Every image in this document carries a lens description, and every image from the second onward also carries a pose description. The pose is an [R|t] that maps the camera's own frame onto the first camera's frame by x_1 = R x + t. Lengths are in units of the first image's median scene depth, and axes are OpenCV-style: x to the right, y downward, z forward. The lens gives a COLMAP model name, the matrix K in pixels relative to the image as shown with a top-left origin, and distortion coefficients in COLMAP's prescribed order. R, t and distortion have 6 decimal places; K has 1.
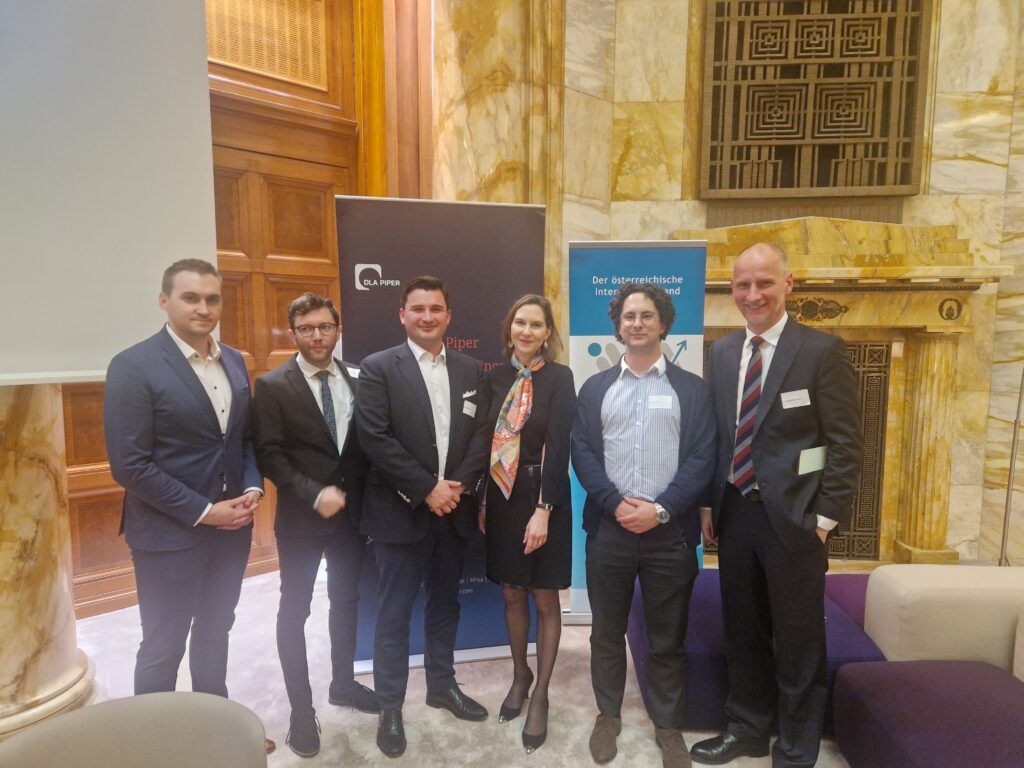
lens RADIAL K [[679.2, 0, 512.5], [0, 679.2, 396.7], [0, 0, 1]] dist [0.087561, -0.071598]
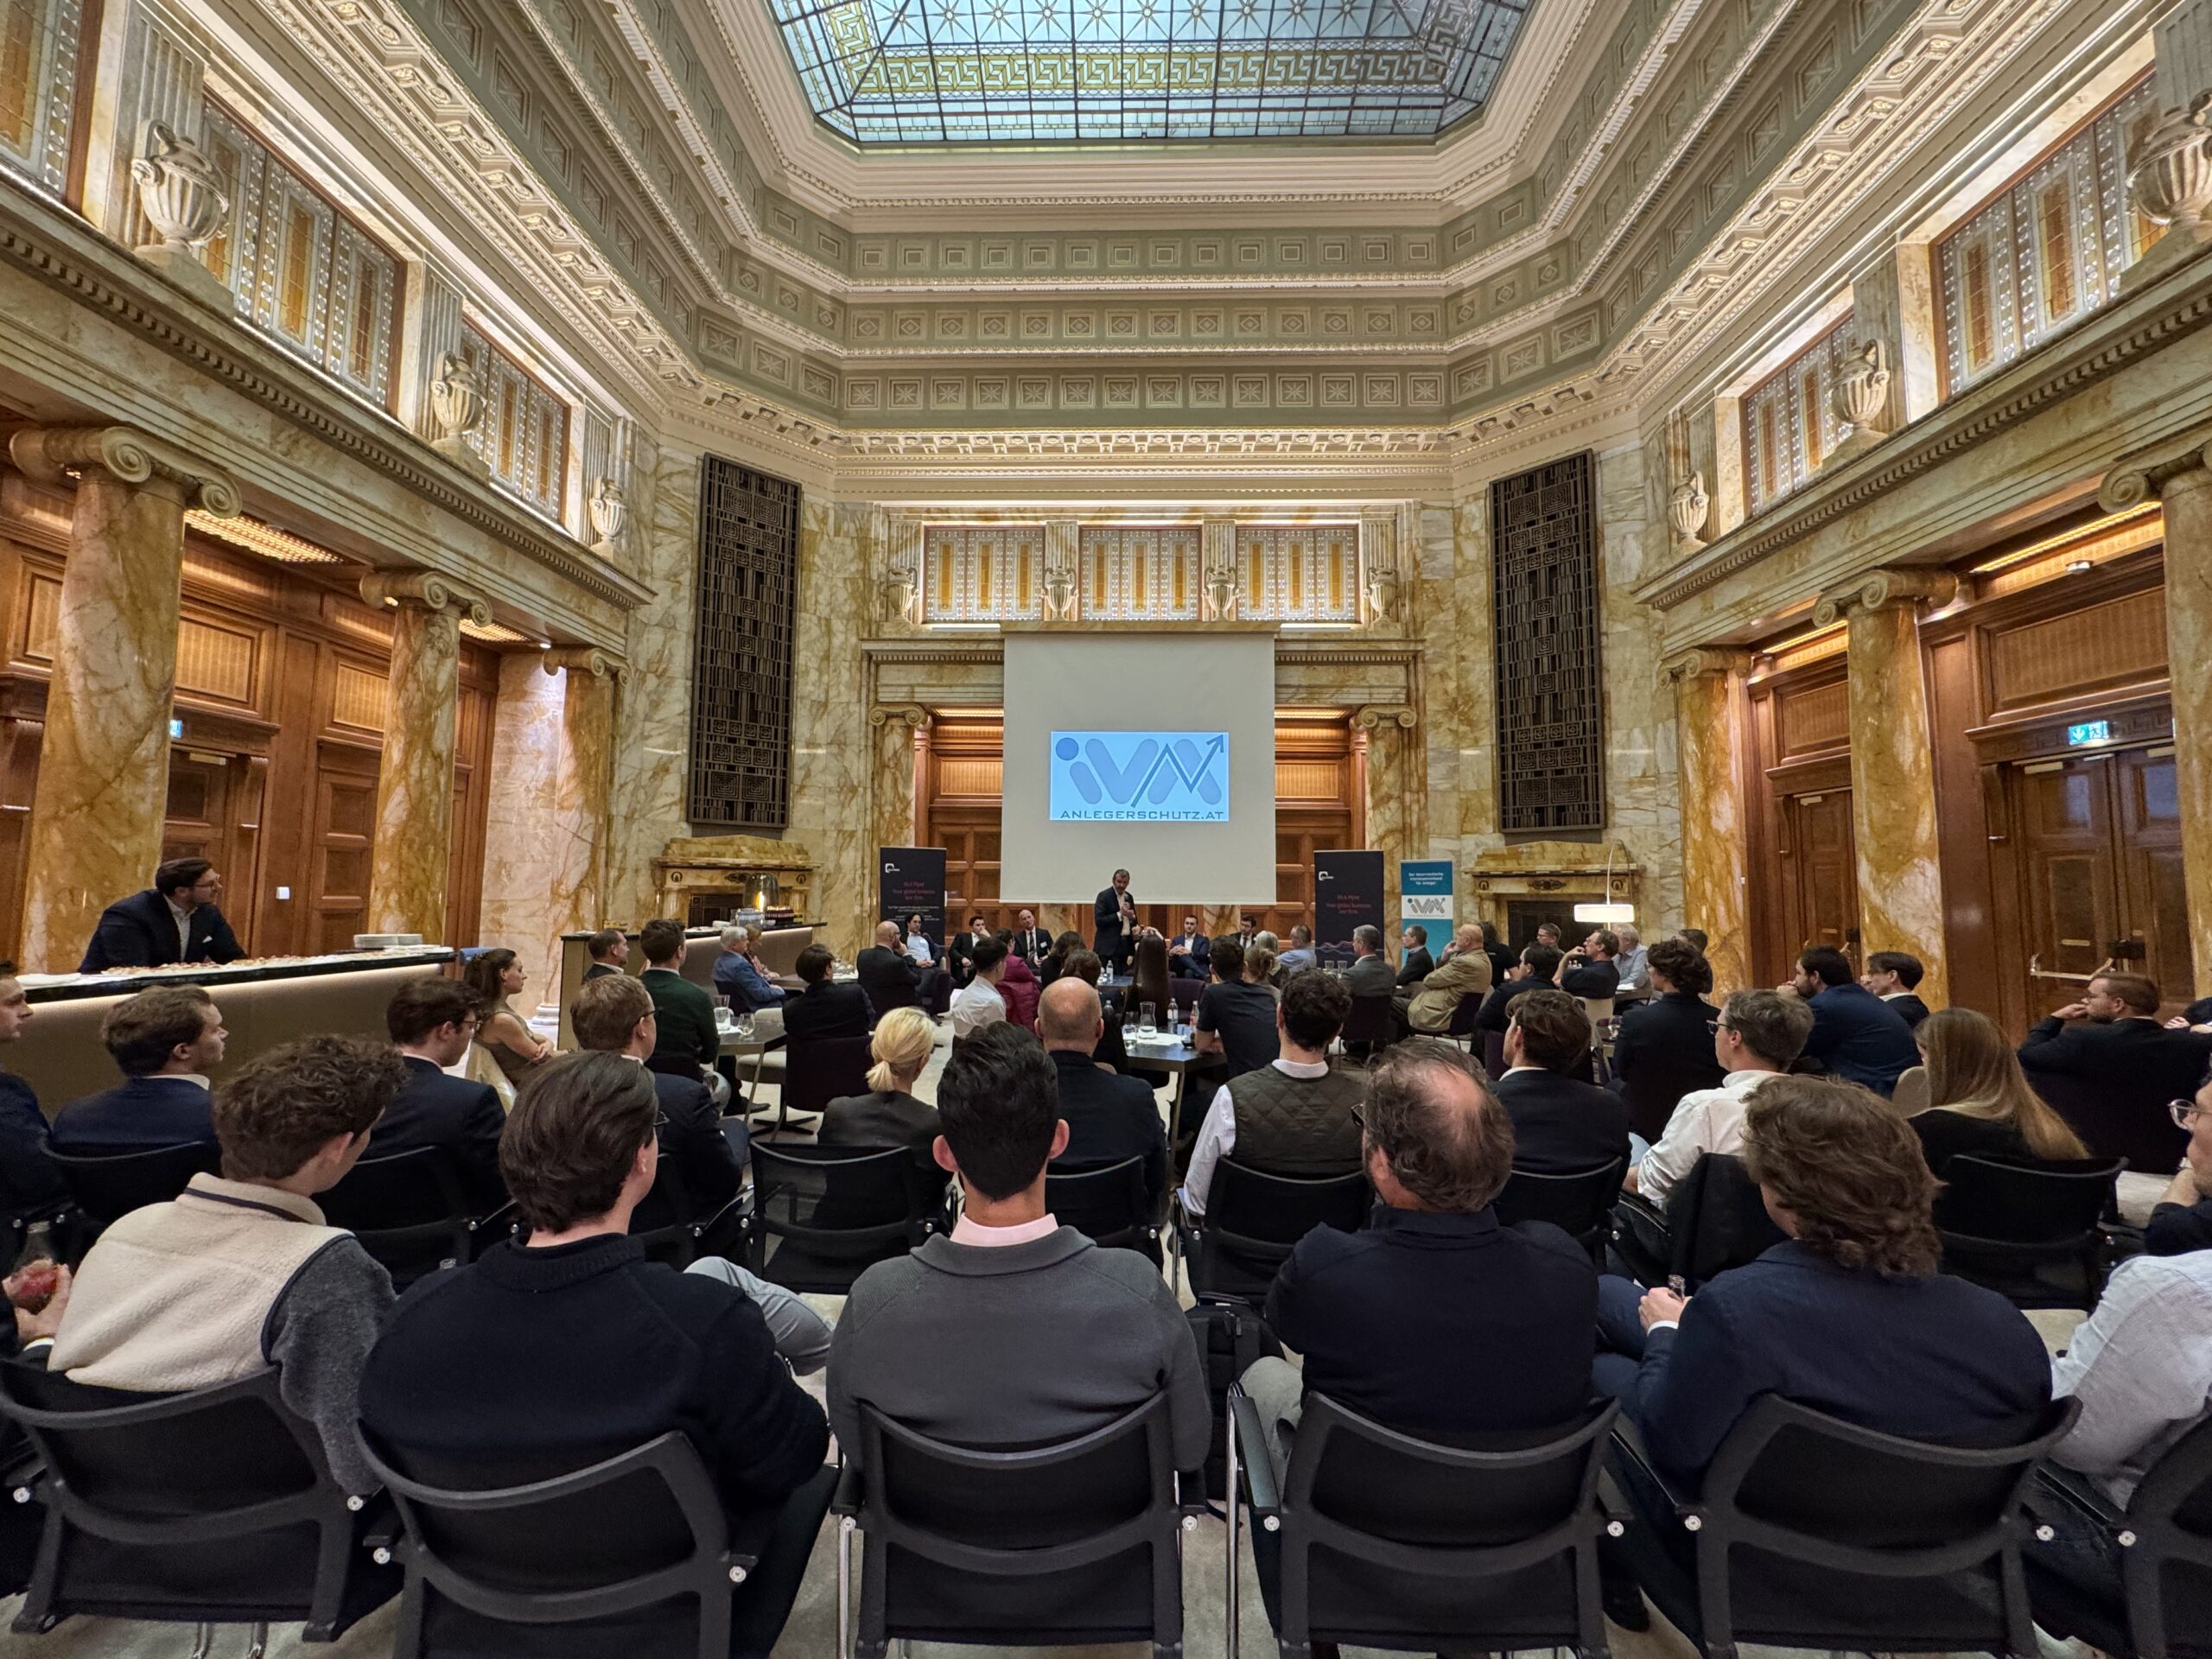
lens RADIAL K [[883.6, 0, 1101.3], [0, 883.6, 826.0], [0, 0, 1]] dist [-0.004628, 0.000003]
pose [[0.732670, -0.050633, -0.678698, 1.254287], [-0.077474, 0.984542, -0.157084, 0.218005], [0.676160, 0.167673, 0.717422, -1.827777]]
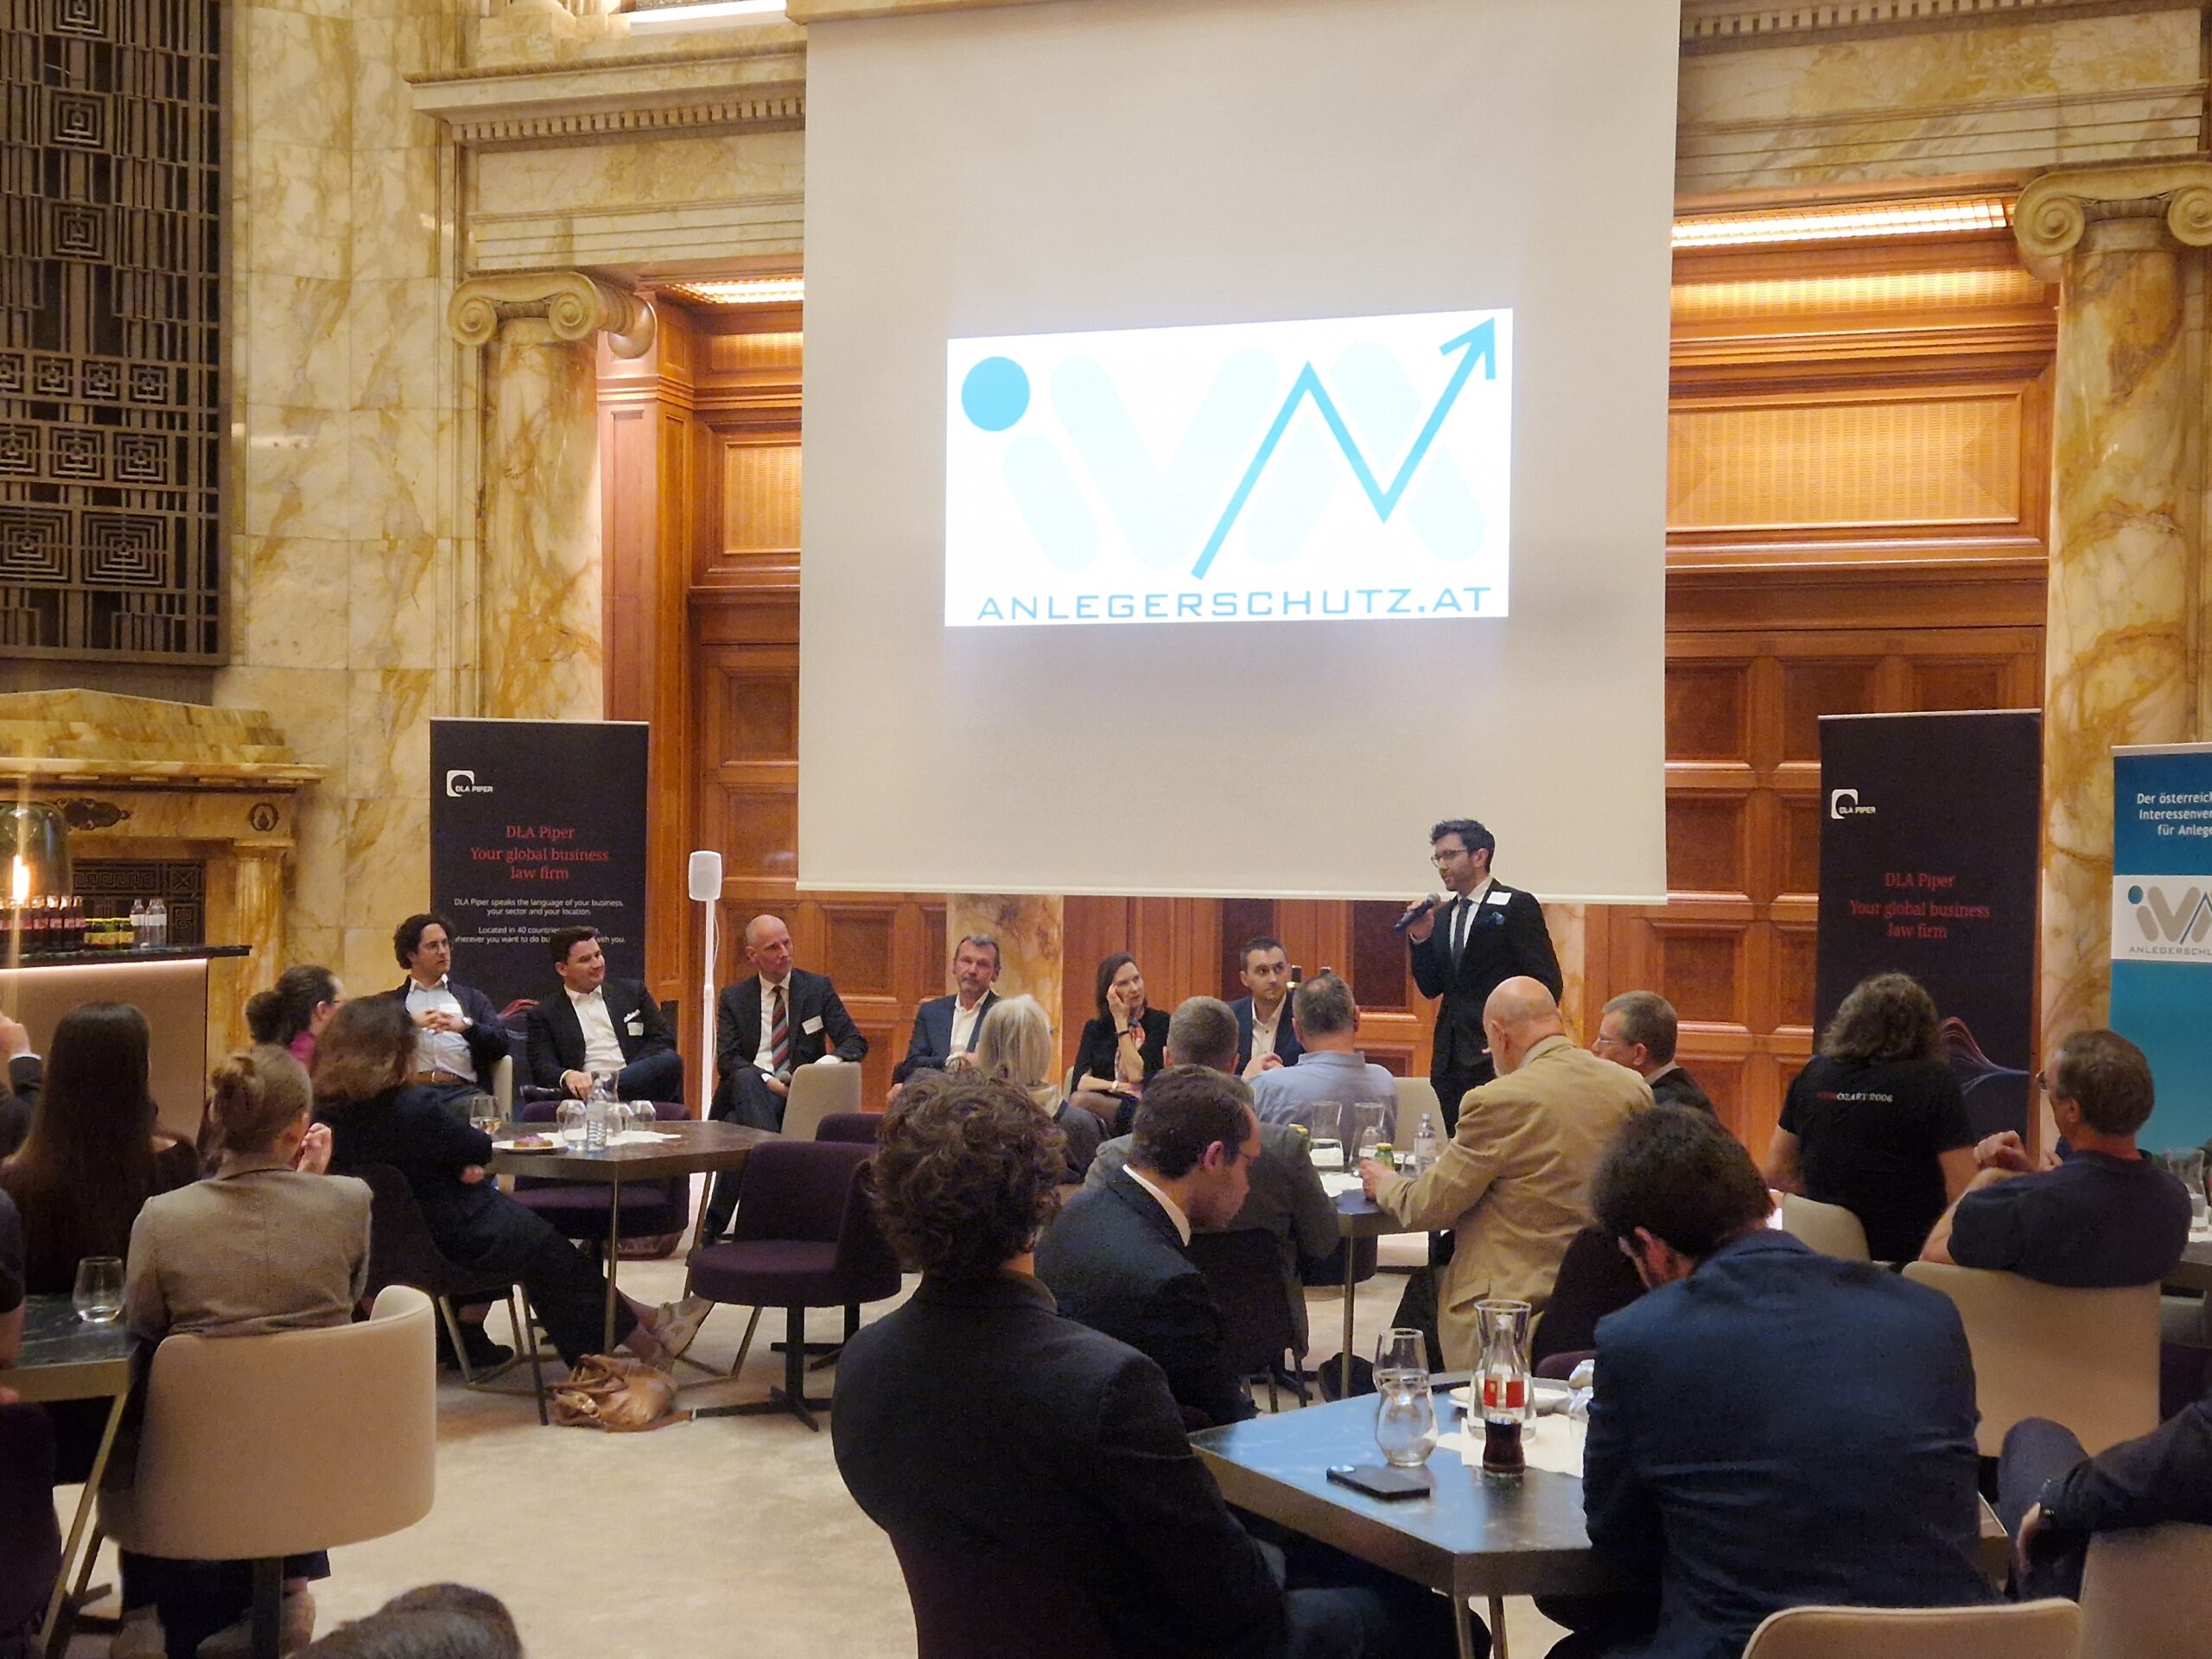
lens RADIAL K [[2866.0, 0, 1106.7], [0, 2866.0, 842.0], [0, 0, 1]] dist [0.098405, -0.094103]
pose [[0.480621, -0.000498, -0.876928, 1.807621], [-0.102560, 0.993105, -0.056775, 0.126335], [0.870910, 0.117225, 0.477257, -1.110465]]
